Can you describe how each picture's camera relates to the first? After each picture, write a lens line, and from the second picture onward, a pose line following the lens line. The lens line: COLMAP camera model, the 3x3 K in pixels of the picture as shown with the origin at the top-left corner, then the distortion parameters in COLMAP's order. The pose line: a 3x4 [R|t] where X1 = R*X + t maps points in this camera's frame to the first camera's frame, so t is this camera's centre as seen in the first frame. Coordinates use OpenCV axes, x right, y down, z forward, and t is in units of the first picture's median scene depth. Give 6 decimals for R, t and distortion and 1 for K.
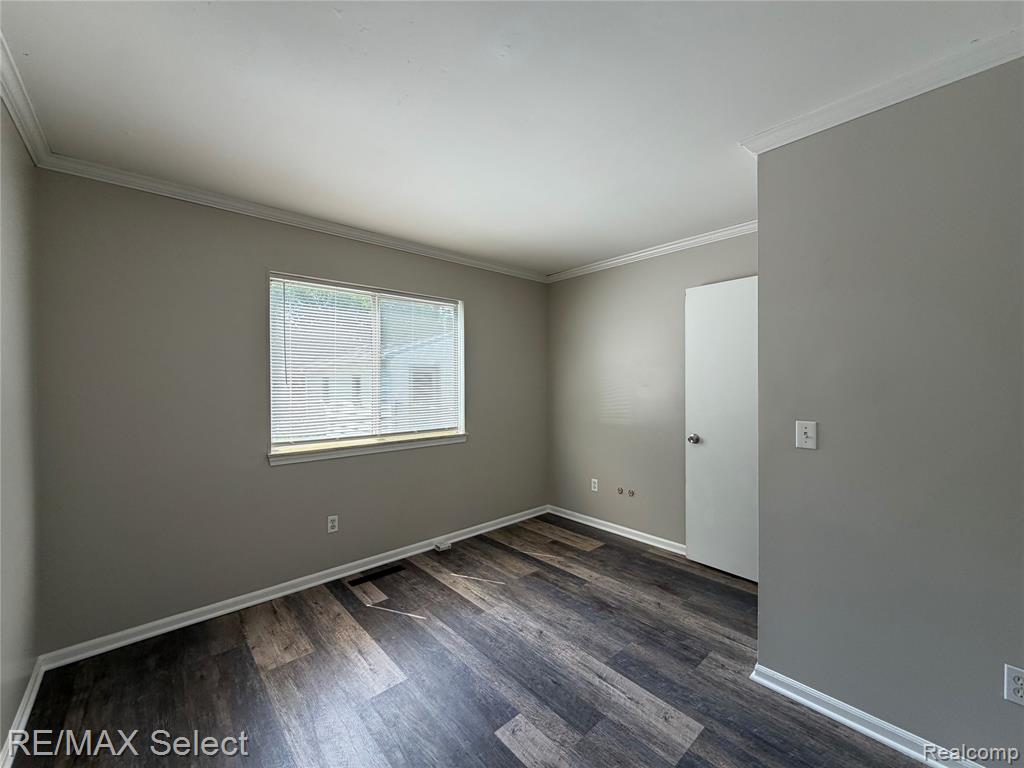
lens RADIAL K [[409.2, 0, 510.6], [0, 409.2, 383.3], [0, 0, 1]] dist [-0.000354, -0.000004]
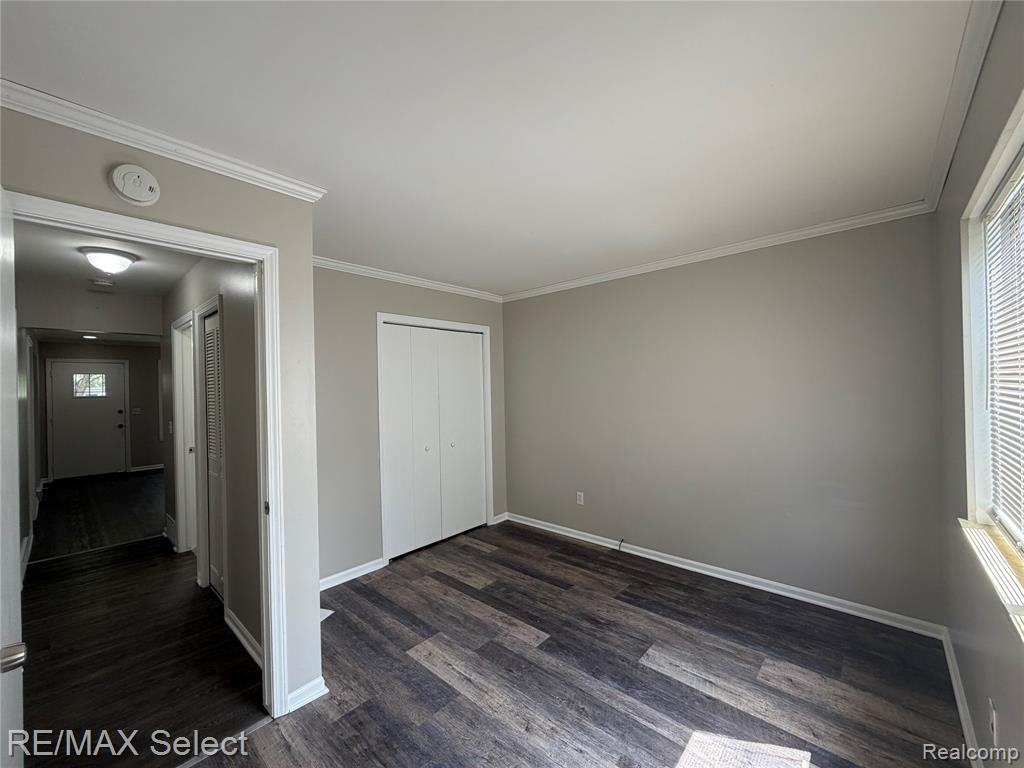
lens RADIAL K [[409.2, 0, 513.2], [0, 409.2, 384.3], [0, 0, 1]] dist [-0.000354, -0.000004]
pose [[-0.993527, 0.026929, -0.110355, 0.193376], [0.026626, 0.999637, 0.004218, -0.068038], [0.110429, 0.001253, -0.993883, 2.008970]]
